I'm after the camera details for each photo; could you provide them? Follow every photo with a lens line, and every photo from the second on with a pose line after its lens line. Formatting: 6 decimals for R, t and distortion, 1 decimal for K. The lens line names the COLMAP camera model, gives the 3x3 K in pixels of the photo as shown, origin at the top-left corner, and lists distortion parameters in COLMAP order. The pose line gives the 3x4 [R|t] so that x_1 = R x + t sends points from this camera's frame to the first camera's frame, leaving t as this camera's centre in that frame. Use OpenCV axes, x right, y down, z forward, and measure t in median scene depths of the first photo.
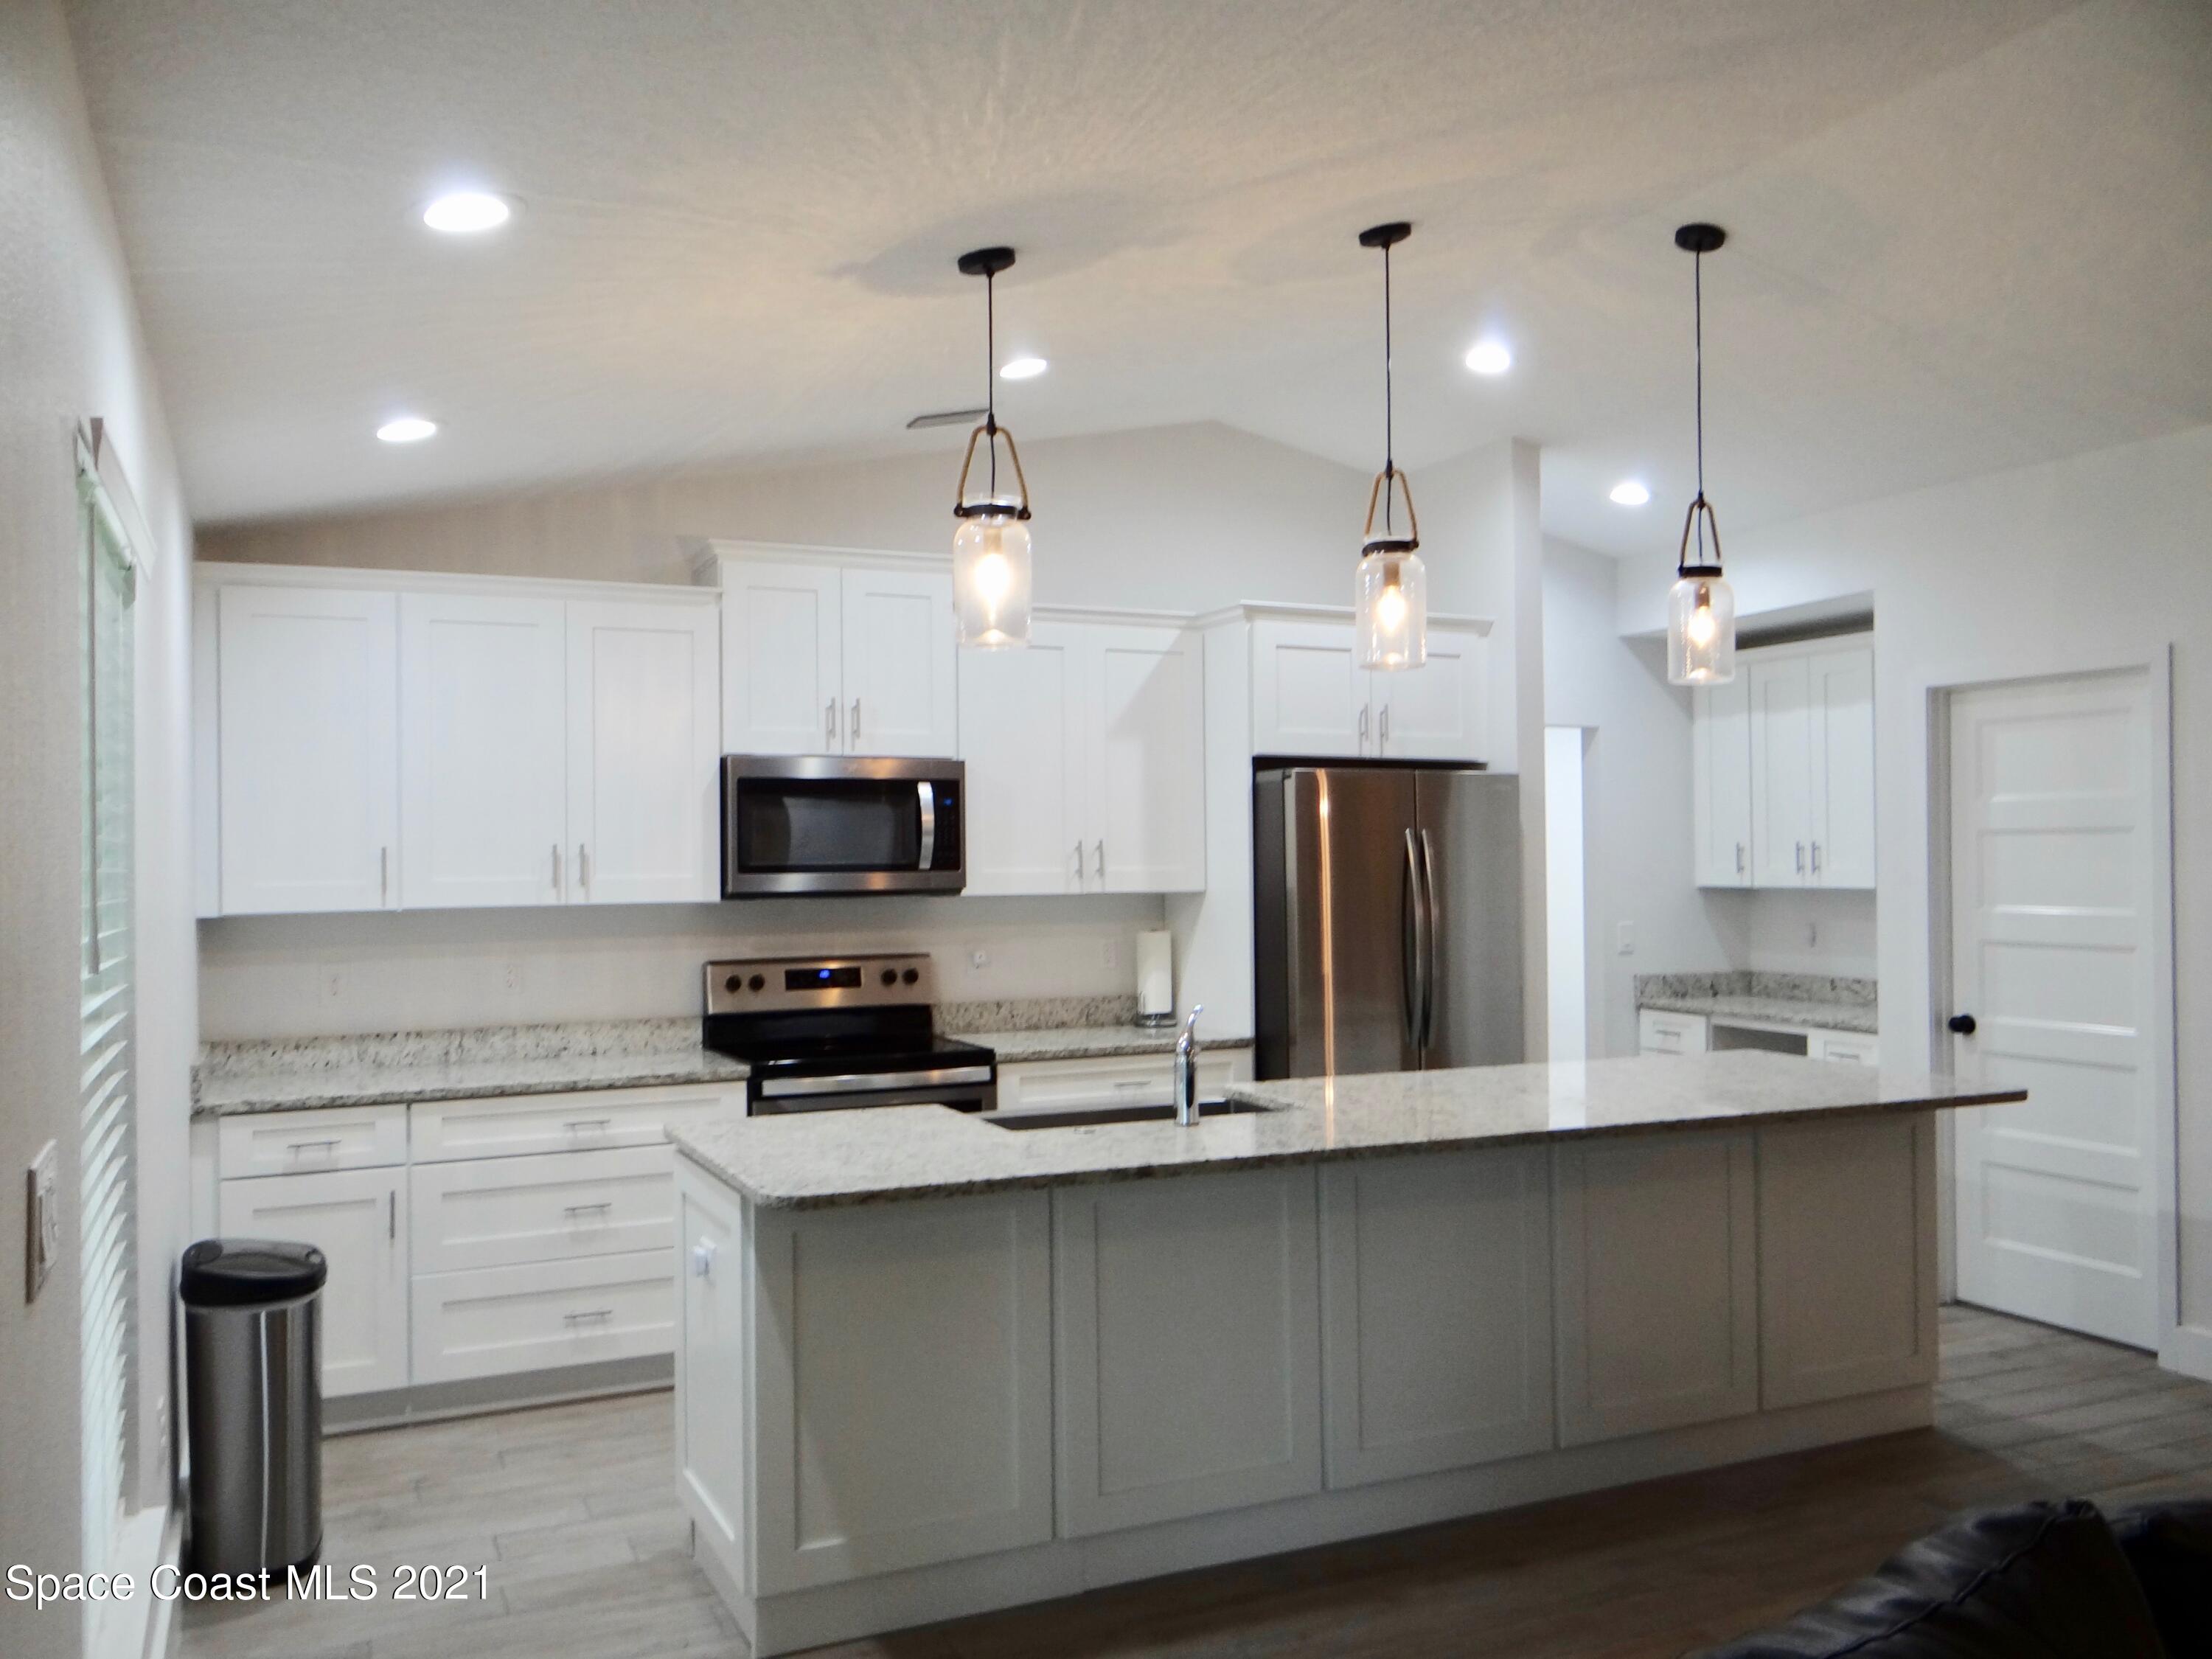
lens RADIAL K [[1734.2, 0, 1054.7], [0, 1734.2, 841.0], [0, 0, 1]] dist [0.054645, -0.048358]
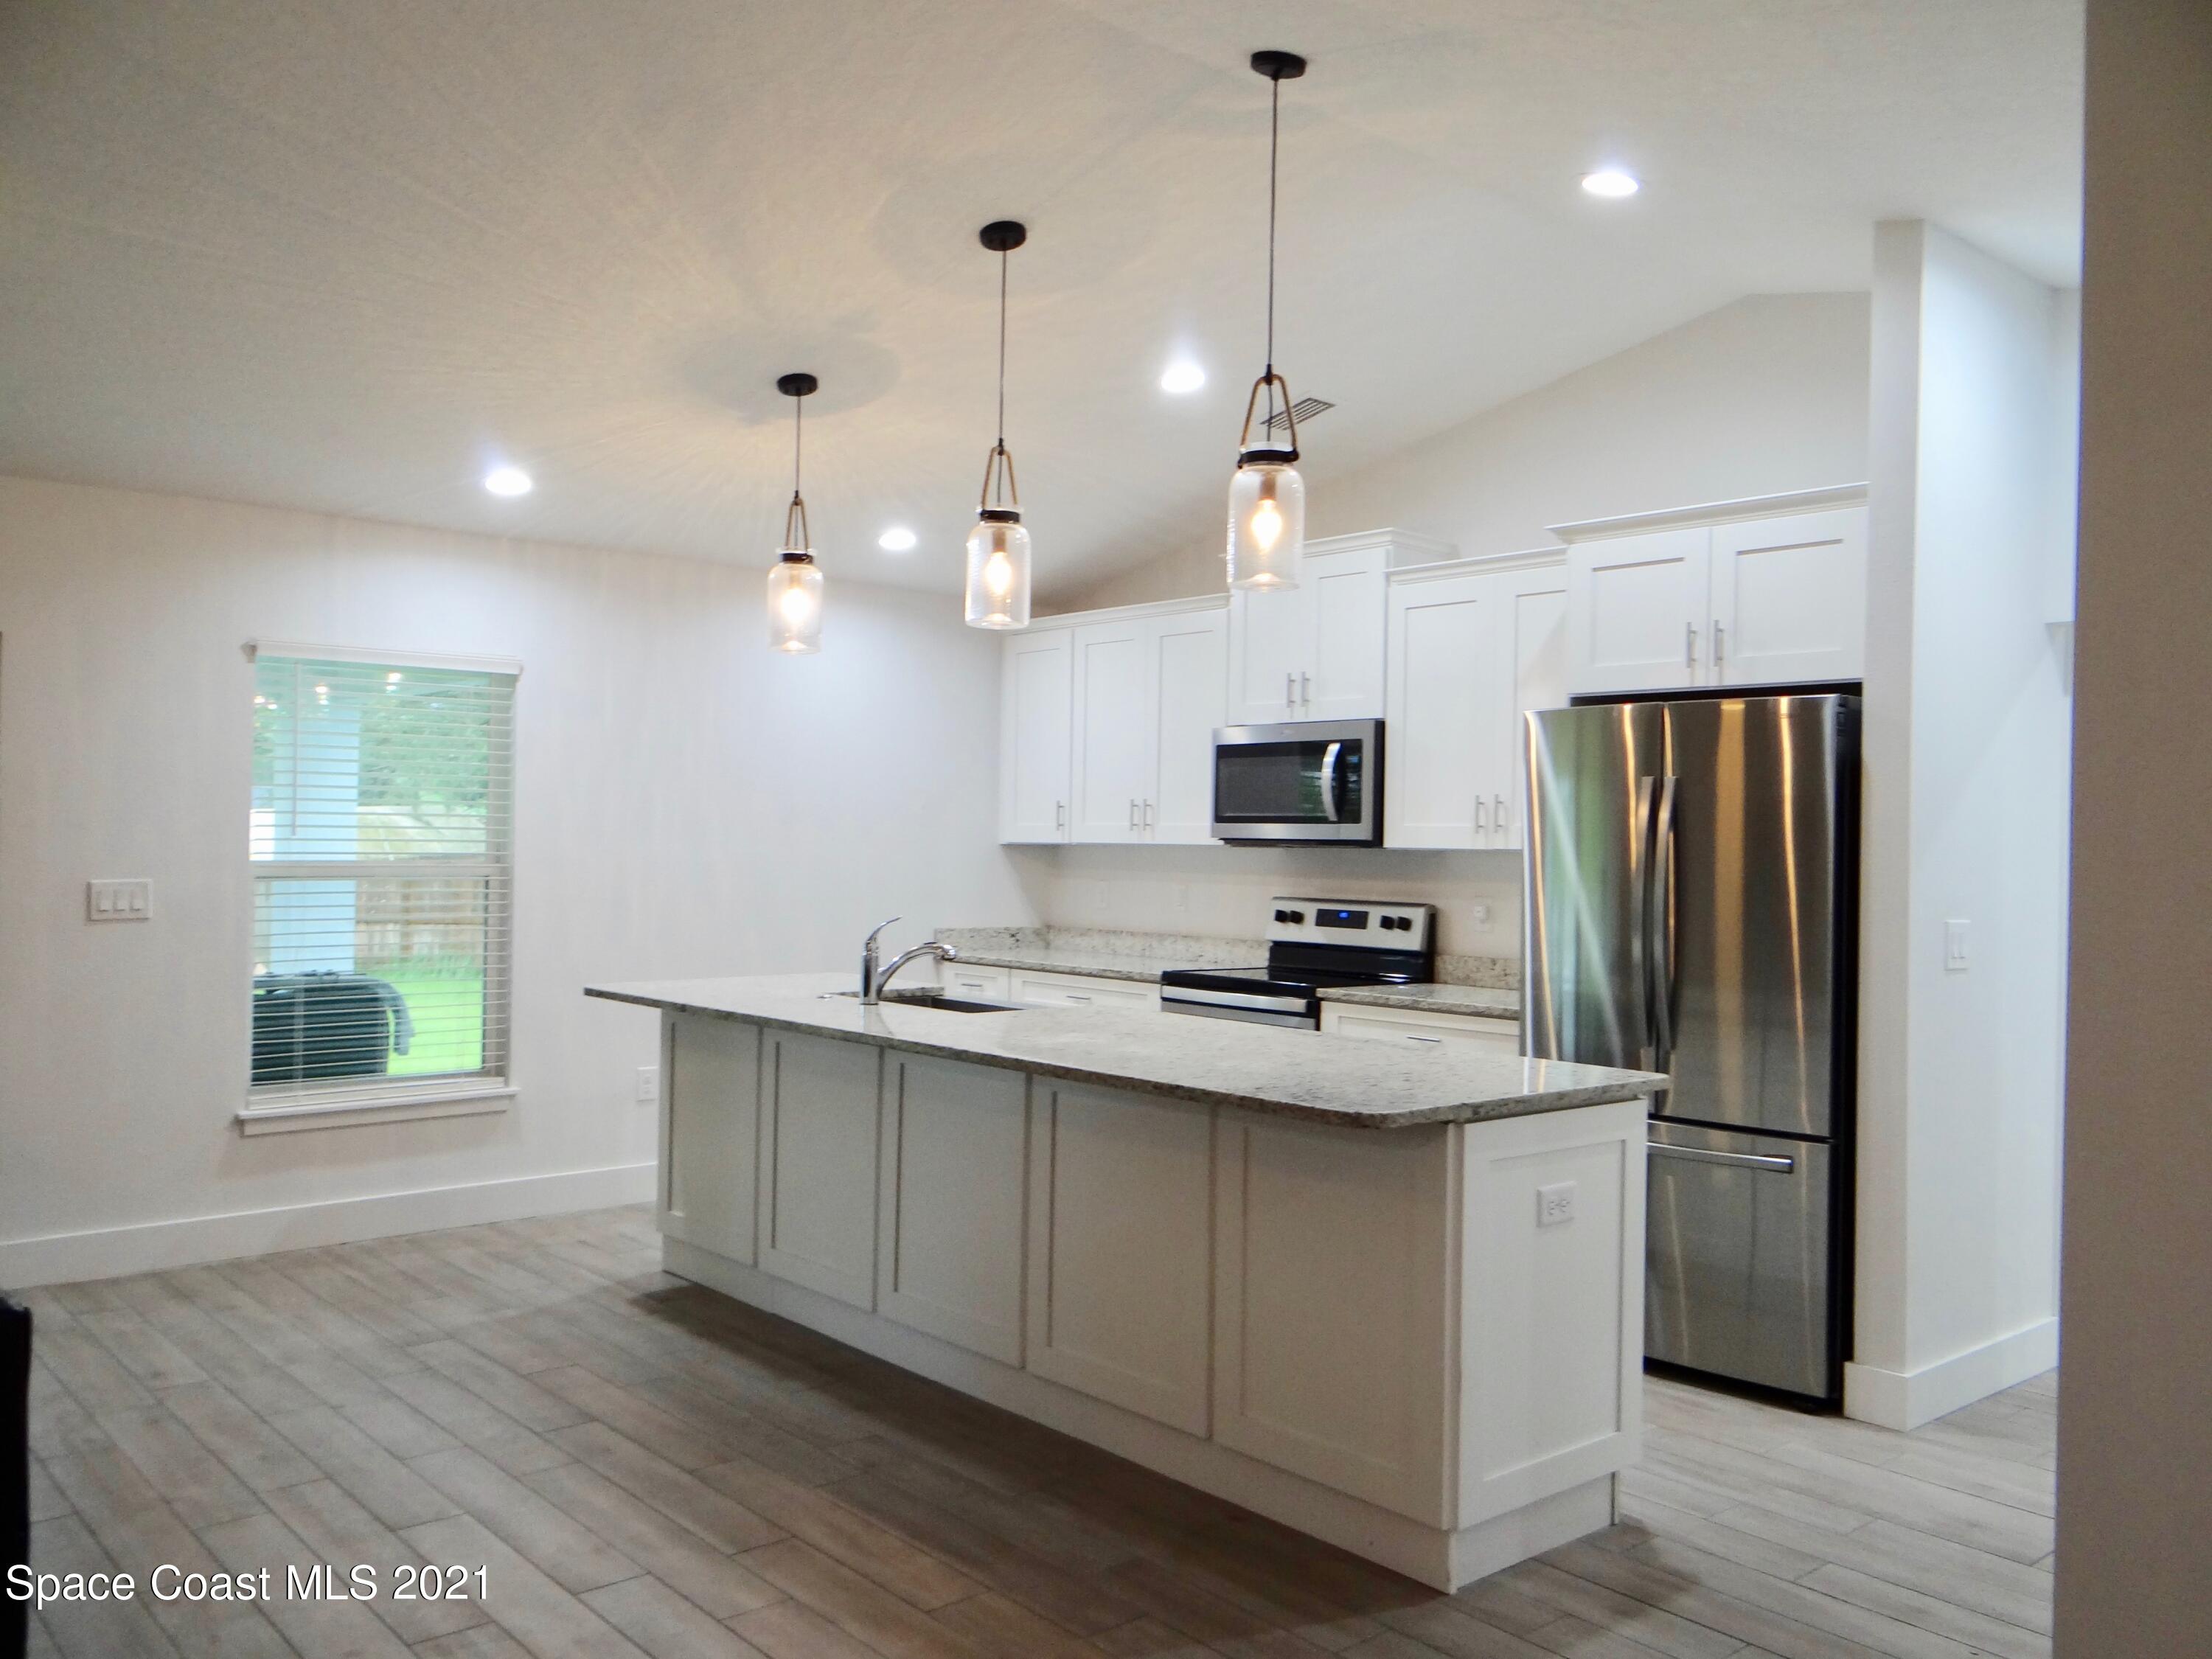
lens RADIAL K [[1732.5, 0, 1118.1], [0, 1732.5, 816.7], [0, 0, 1]] dist [0.049154, -0.004640]
pose [[0.302225, 0.002731, -0.953233, 0.959703], [-0.009408, 0.999956, -0.000118, 0.015290], [0.953190, 0.009004, 0.302237, 0.553294]]
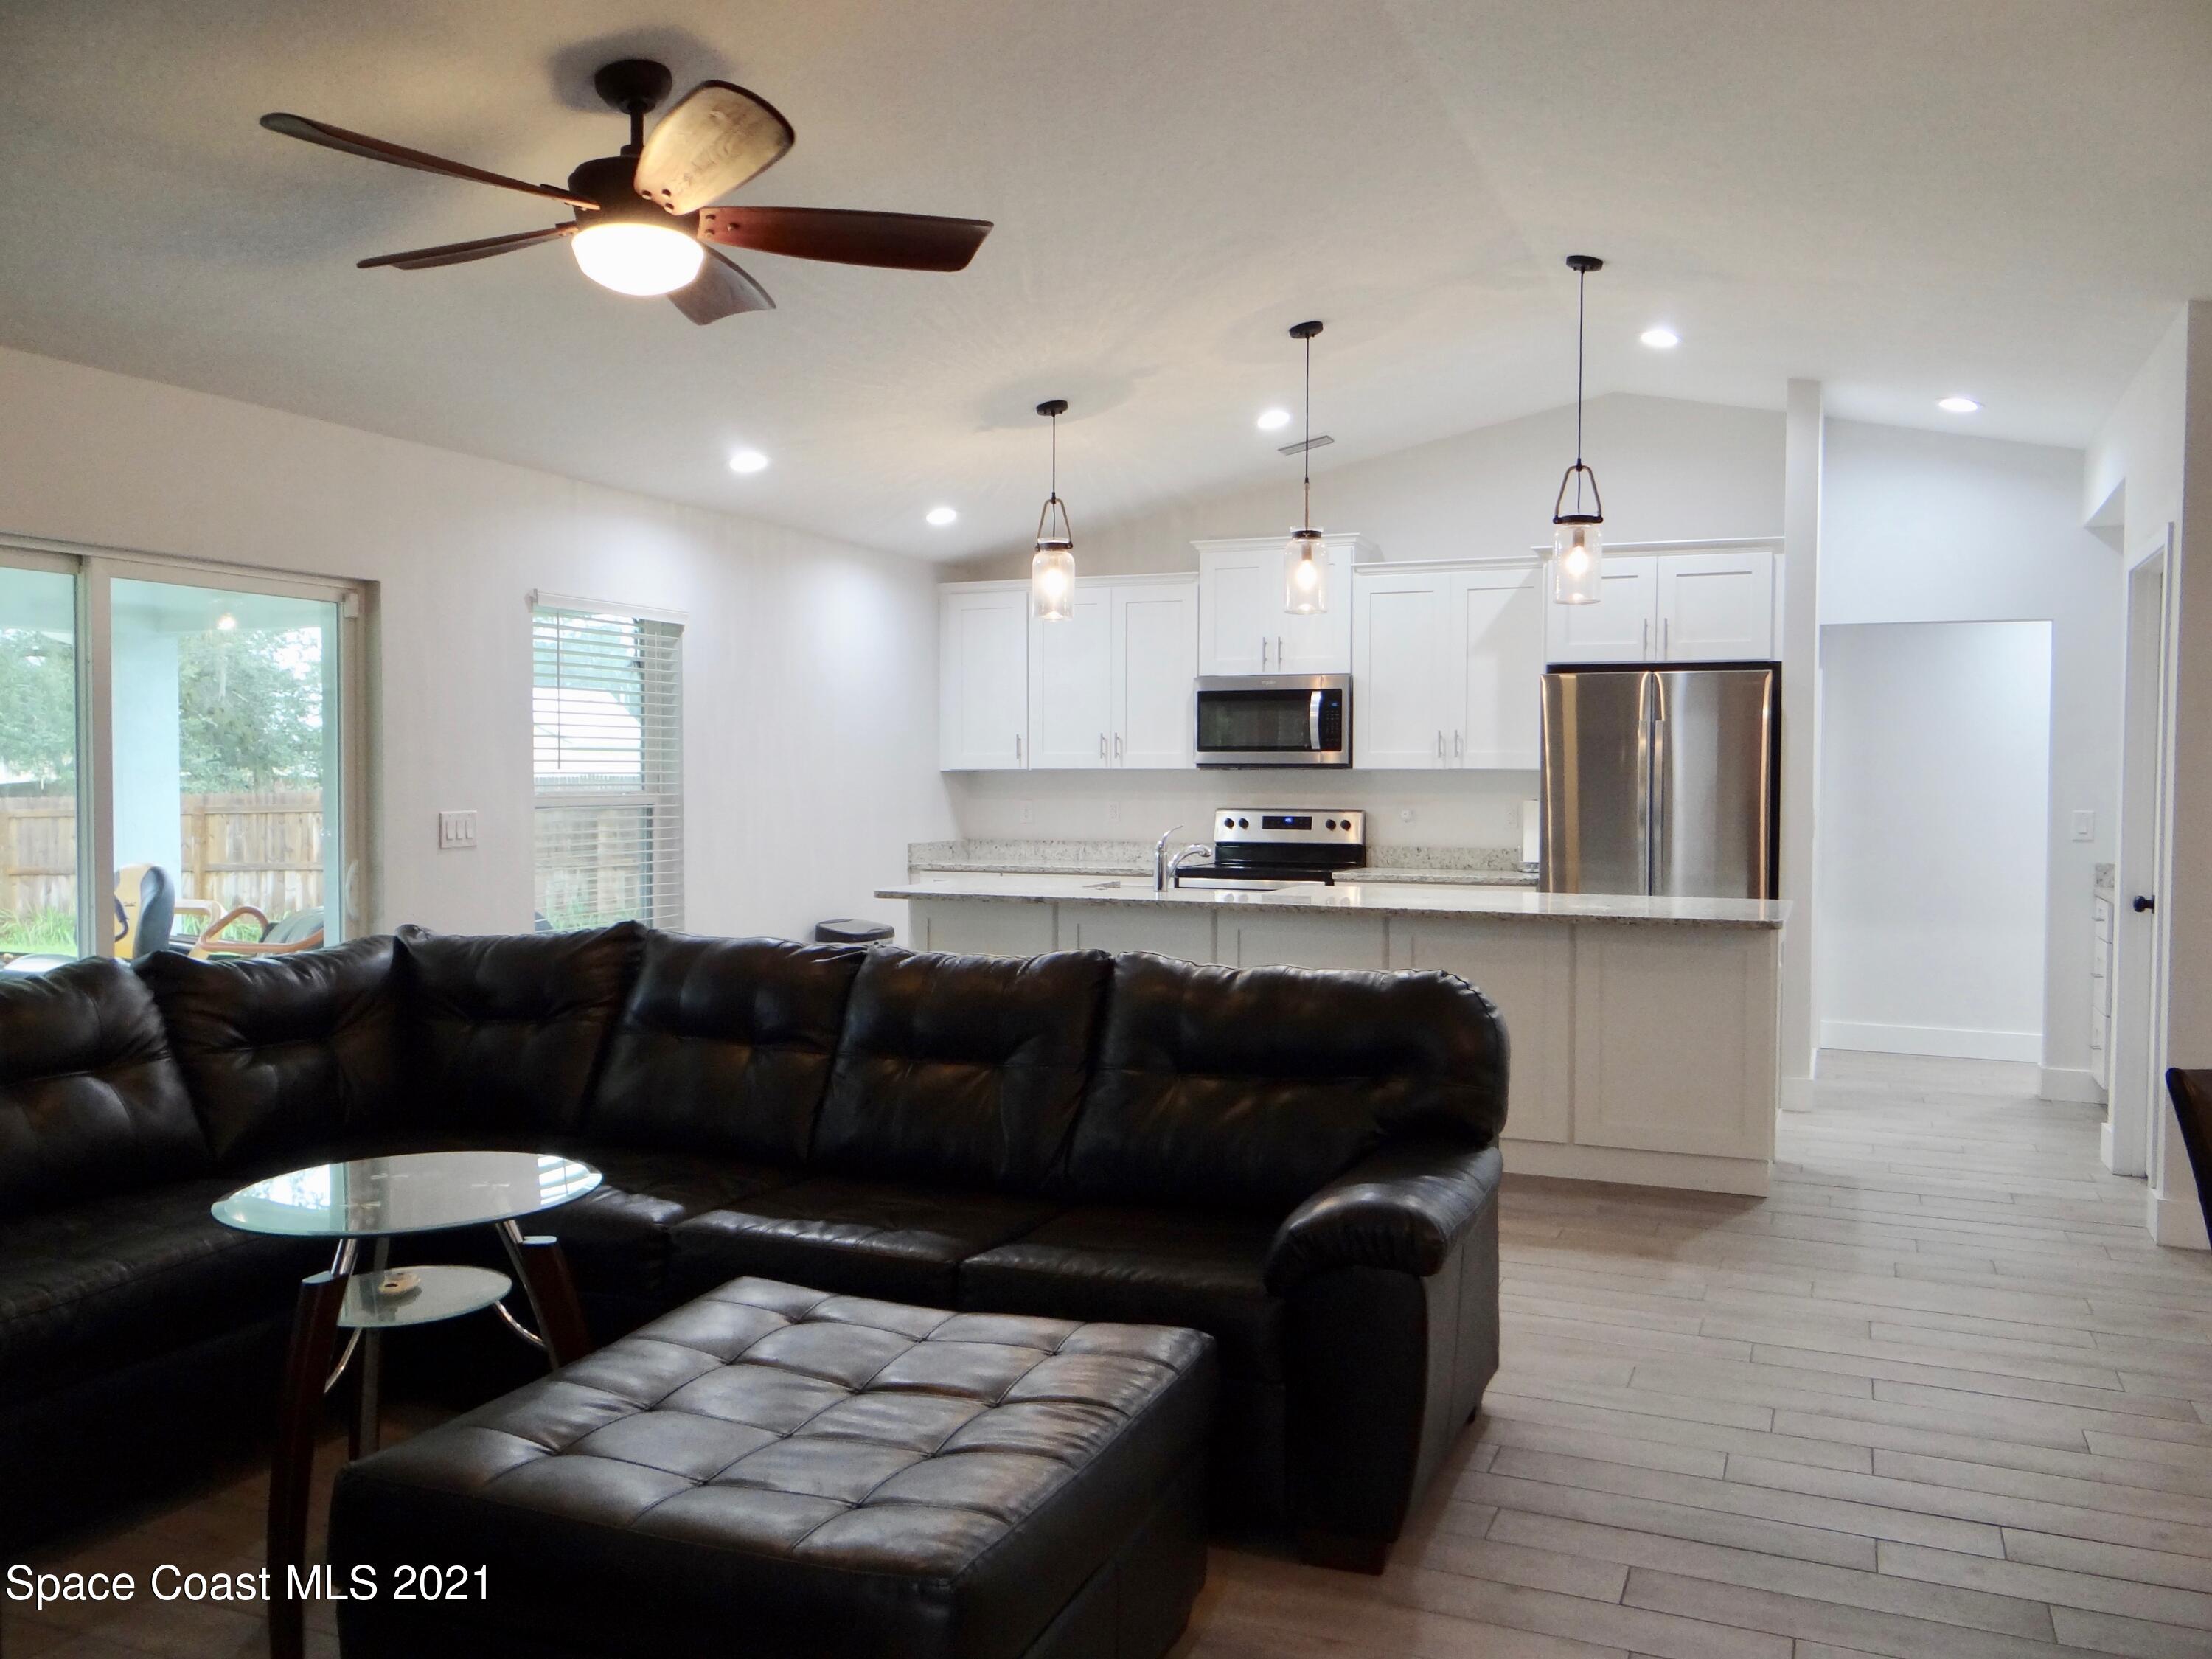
lens RADIAL K [[1732.5, 0, 1118.1], [0, 1732.5, 816.7], [0, 0, 1]] dist [0.049154, -0.004640]
pose [[0.688634, 0.032902, -0.724363, 0.907660], [-0.003713, 0.999117, 0.041852, 0.012356], [0.725100, -0.026131, 0.688148, -0.145850]]
